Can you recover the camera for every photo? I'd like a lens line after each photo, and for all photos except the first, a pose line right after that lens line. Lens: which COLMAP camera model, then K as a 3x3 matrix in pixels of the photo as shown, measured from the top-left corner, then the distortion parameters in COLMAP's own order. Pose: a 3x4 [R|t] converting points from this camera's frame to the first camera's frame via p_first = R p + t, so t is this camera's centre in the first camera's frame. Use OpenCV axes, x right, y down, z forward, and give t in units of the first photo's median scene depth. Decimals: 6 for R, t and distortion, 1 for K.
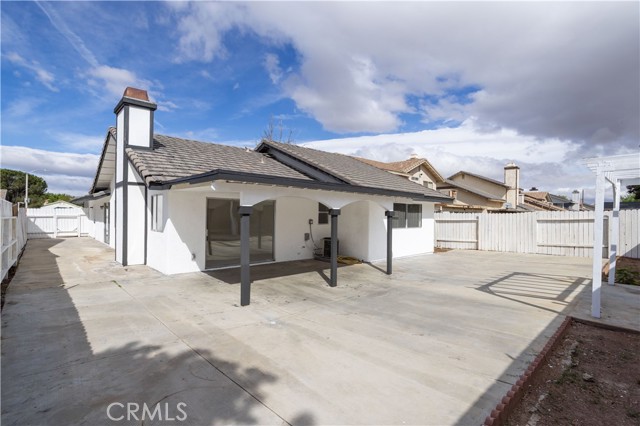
lens RADIAL K [[309.3, 0, 320.0], [0, 309.3, 213.0], [0, 0, 1]] dist [0.001445, 0.001205]
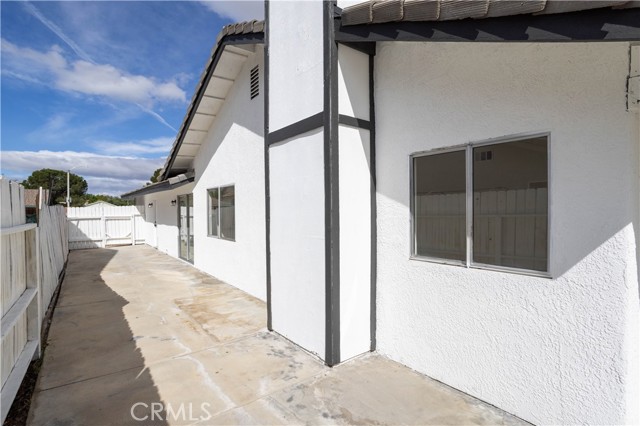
lens RADIAL K [[312.7, 0, 322.1], [0, 312.7, 210.2], [0, 0, 1]] dist [-0.060204, 0.030758]
pose [[0.997770, -0.018324, -0.064176, -0.304270], [0.018580, 0.999822, 0.003400, 0.000540], [0.064102, -0.004585, 0.997933, 0.325893]]
